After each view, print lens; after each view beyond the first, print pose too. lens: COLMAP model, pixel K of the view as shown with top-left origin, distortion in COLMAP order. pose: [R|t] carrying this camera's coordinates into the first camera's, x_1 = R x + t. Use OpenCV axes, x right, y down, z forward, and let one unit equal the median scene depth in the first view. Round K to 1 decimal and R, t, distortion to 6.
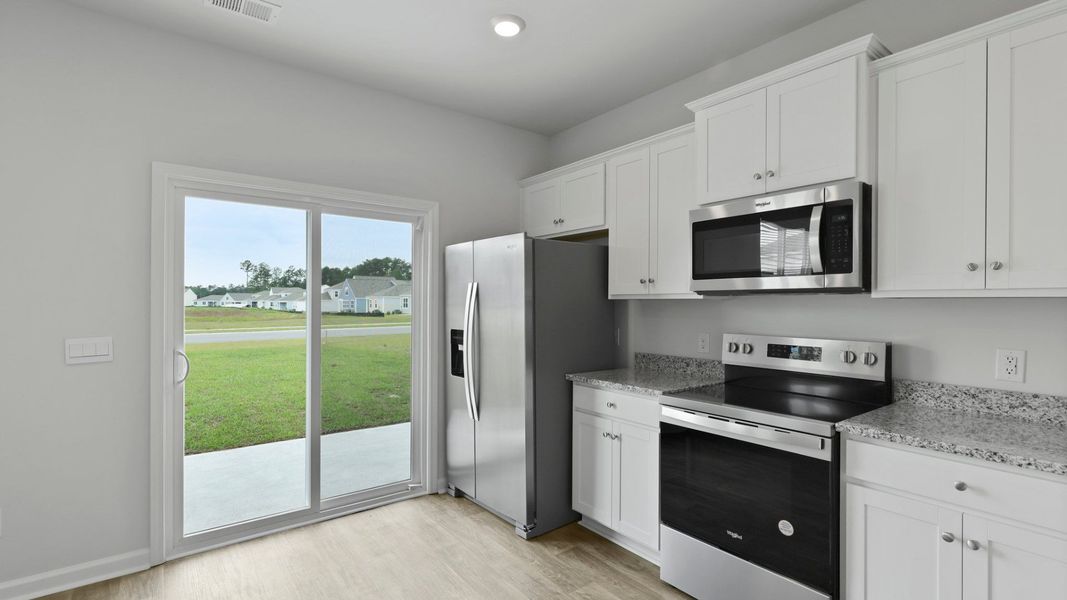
lens RADIAL K [[489.8, 0, 536.5], [0, 489.8, 307.0], [0, 0, 1]] dist [0.004627, -0.000038]
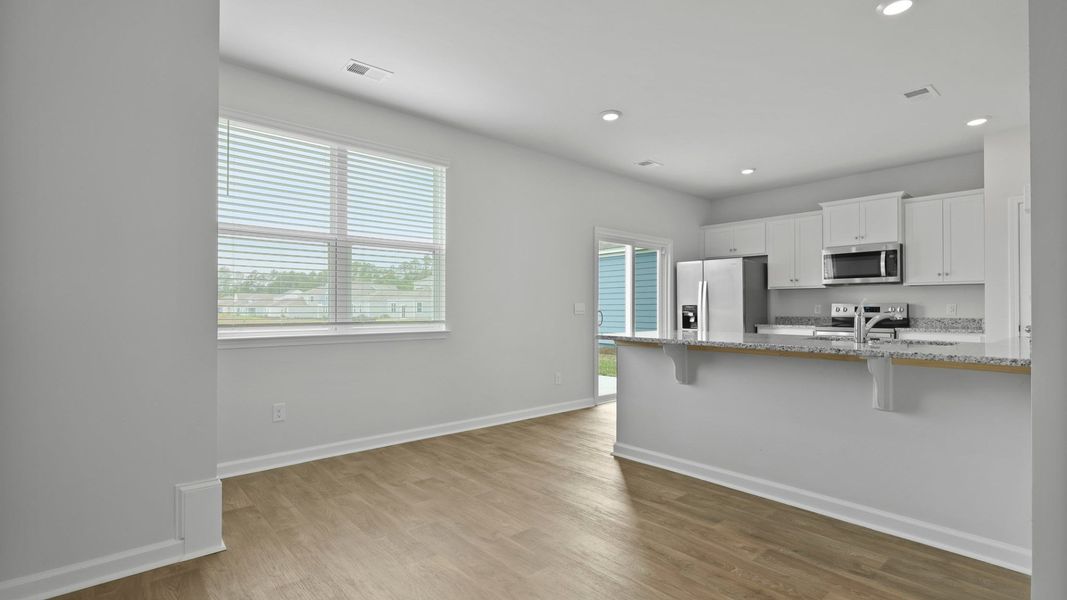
lens RADIAL K [[489.8, 0, 542.0], [0, 489.8, 307.4], [0, 0, 1]] dist [0.004627, -0.000038]
pose [[0.997587, -0.001276, 0.069422, -1.051418], [0.001948, 0.999952, -0.009616, 0.087236], [-0.069406, 0.009728, 0.997541, -1.099066]]
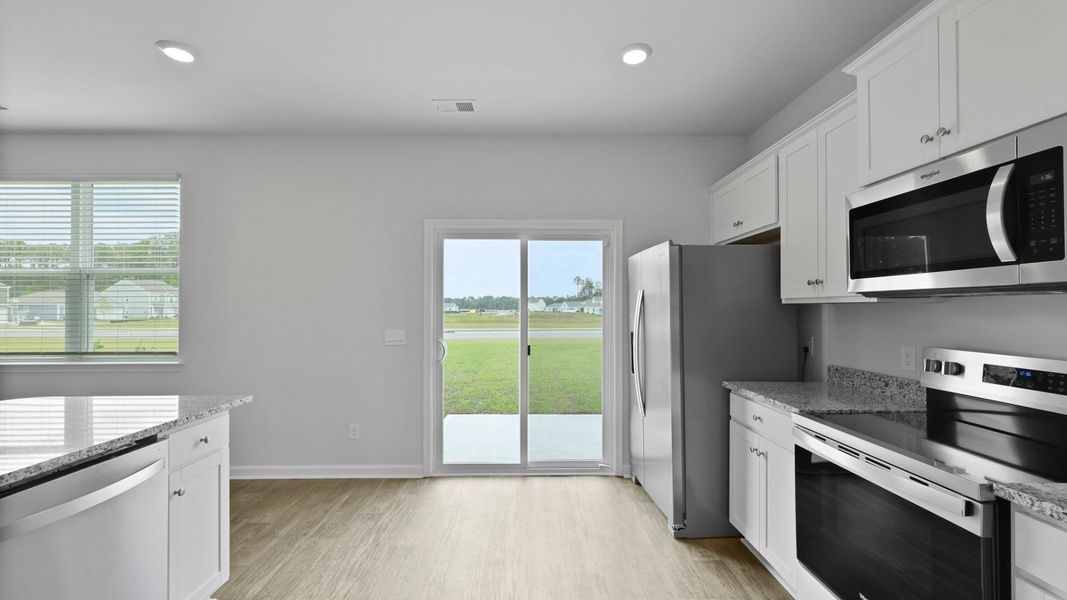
lens RADIAL K [[437.1, 0, 525.9], [0, 437.1, 306.5], [0, 0, 1]] dist [-0.000924, 0.002630]
pose [[0.793755, -0.006633, -0.608202, 0.295048], [-0.001283, 0.999920, -0.012580, 0.000404], [0.608237, 0.010766, 0.793683, 0.076354]]
